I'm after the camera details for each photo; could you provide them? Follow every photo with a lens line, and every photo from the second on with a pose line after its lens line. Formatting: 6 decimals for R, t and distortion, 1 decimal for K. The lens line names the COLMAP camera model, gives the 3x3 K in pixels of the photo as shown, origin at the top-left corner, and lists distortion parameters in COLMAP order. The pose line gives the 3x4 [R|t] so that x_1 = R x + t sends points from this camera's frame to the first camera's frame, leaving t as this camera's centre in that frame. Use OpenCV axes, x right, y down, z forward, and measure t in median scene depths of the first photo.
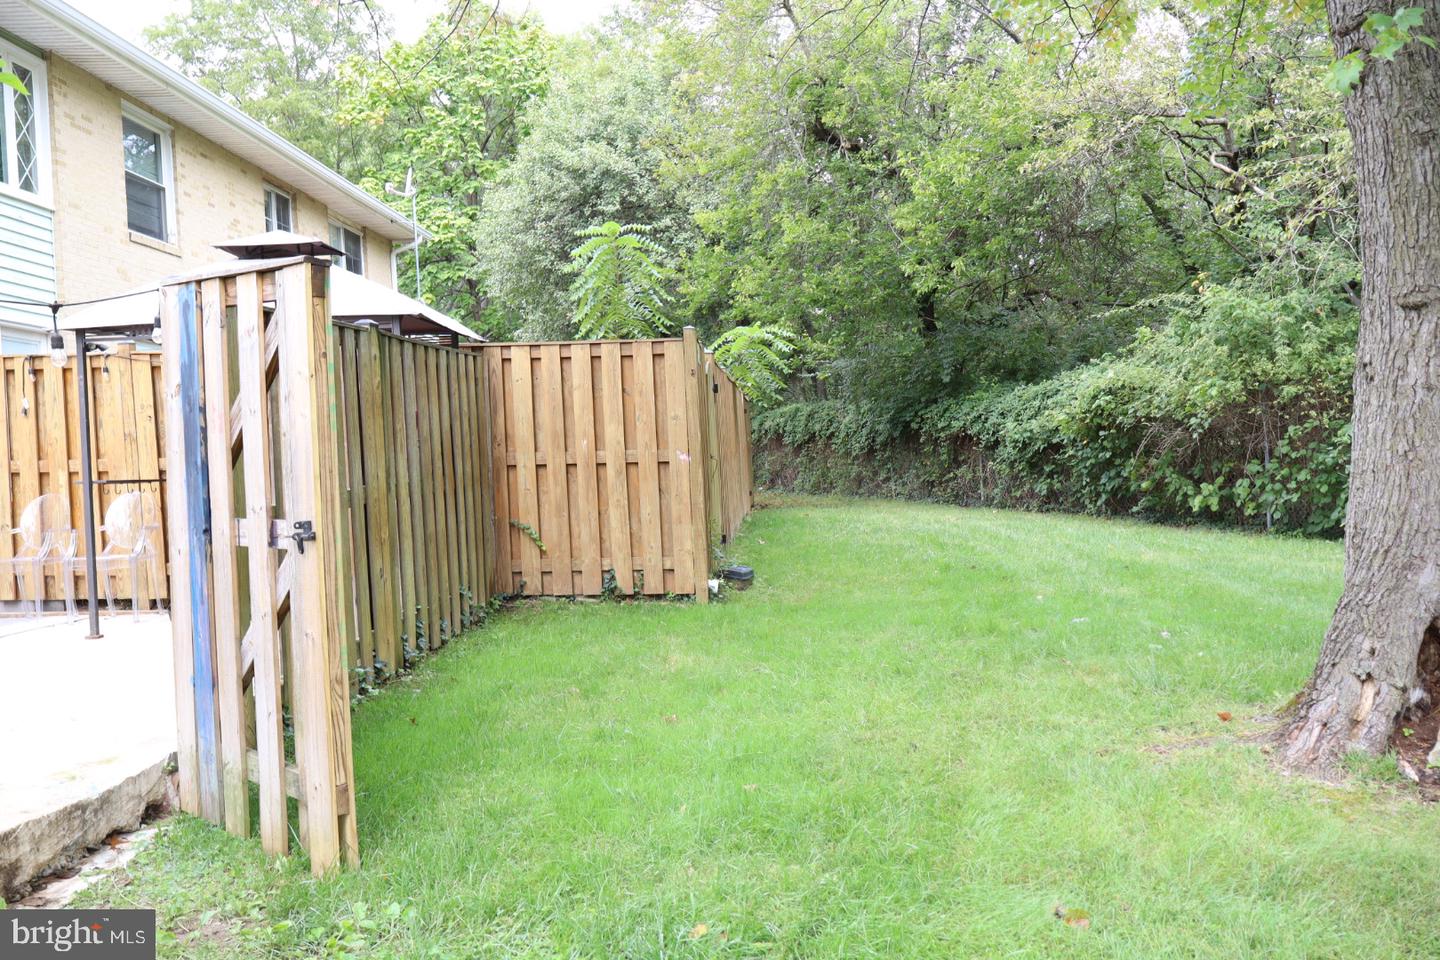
lens RADIAL K [[1190.9, 0, 719.7], [0, 1190.9, 476.2], [0, 0, 1]] dist [-0.006044, -0.004299]
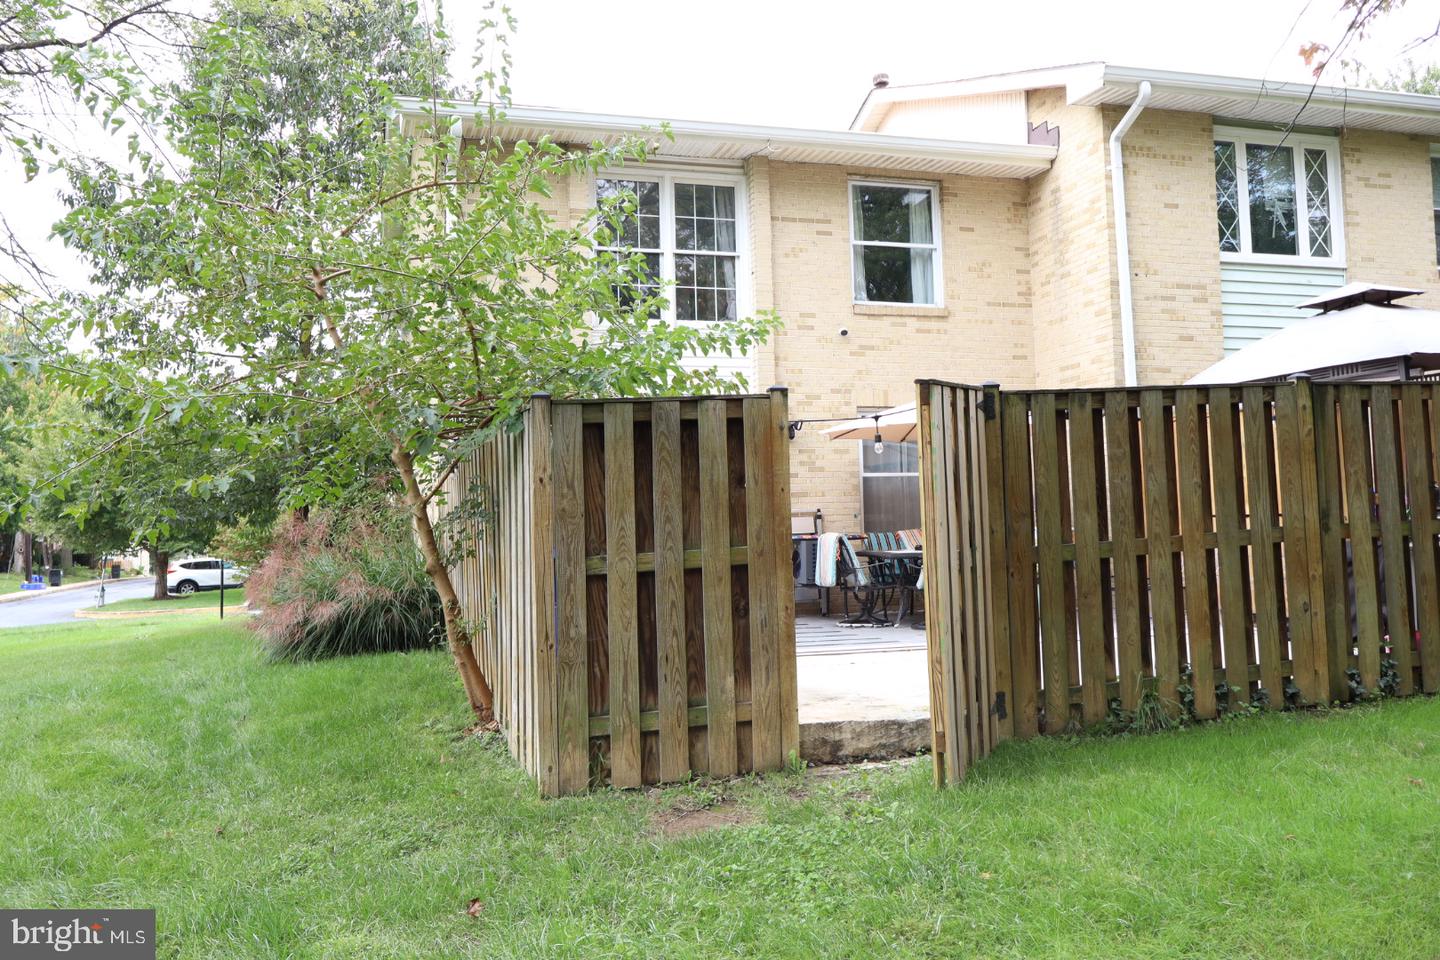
lens RADIAL K [[1190.9, 0, 718.9], [0, 1190.9, 478.7], [0, 0, 1]] dist [-0.006044, -0.004299]
pose [[0.334895, -0.014763, -0.942140, 0.393537], [0.001215, 0.999883, -0.015236, -0.013185], [0.942255, 0.003958, 0.334874, 0.097821]]
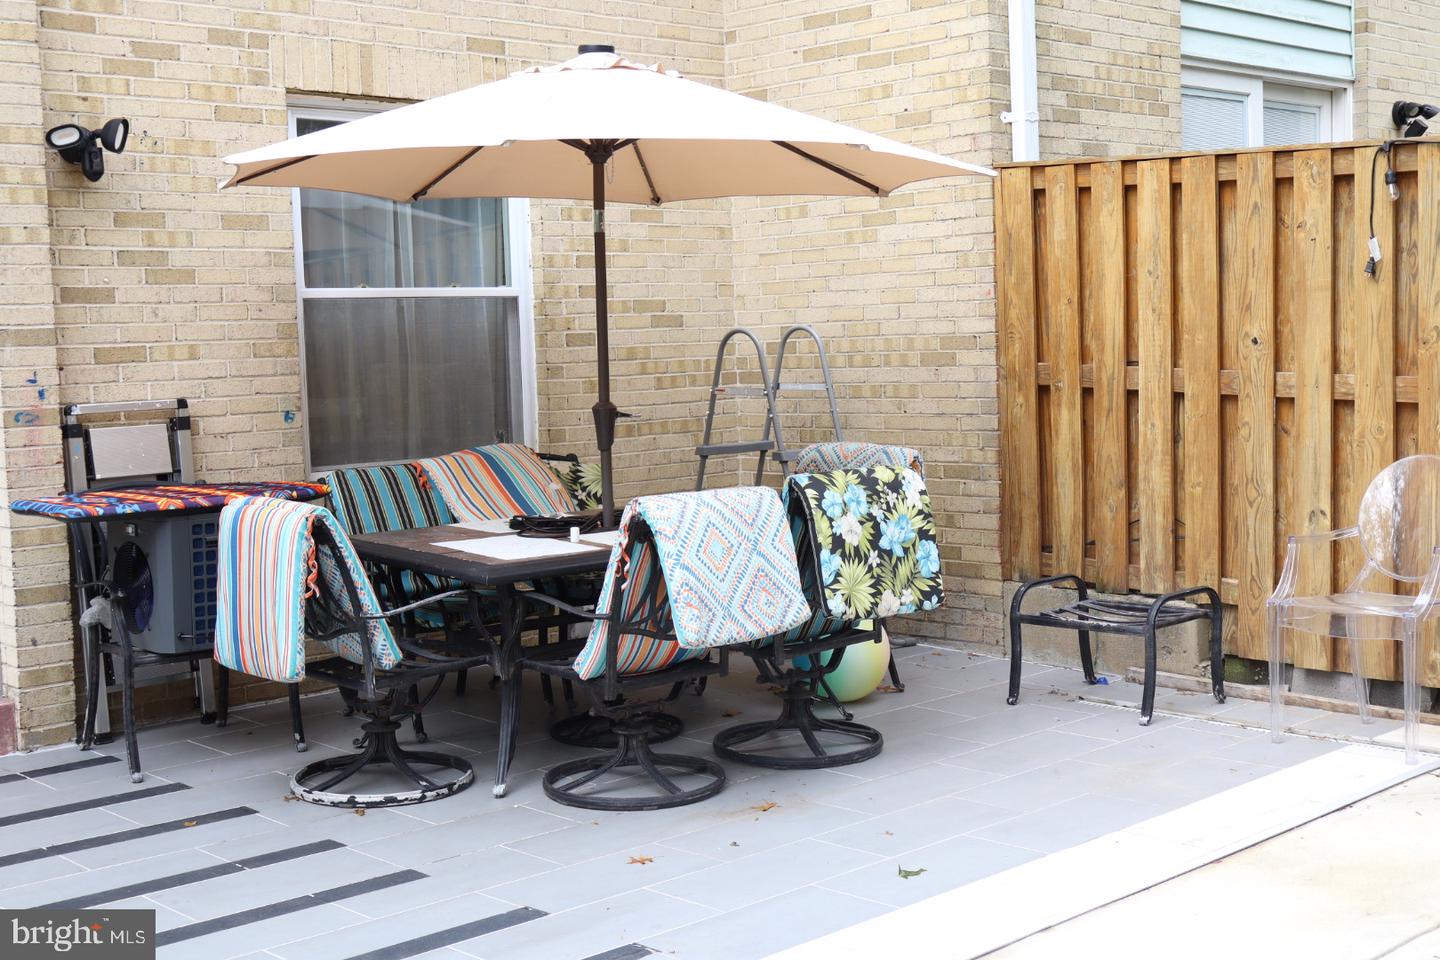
lens RADIAL K [[1846.9, 0, 717.4], [0, 1846.9, 486.2], [0, 0, 1]] dist [-0.037084, 0.000000]
pose [[0.726693, 0.076609, -0.682678, -0.279367], [-0.008588, 0.994698, 0.102482, -0.040832], [0.686909, -0.068611, 0.723498, 0.313573]]
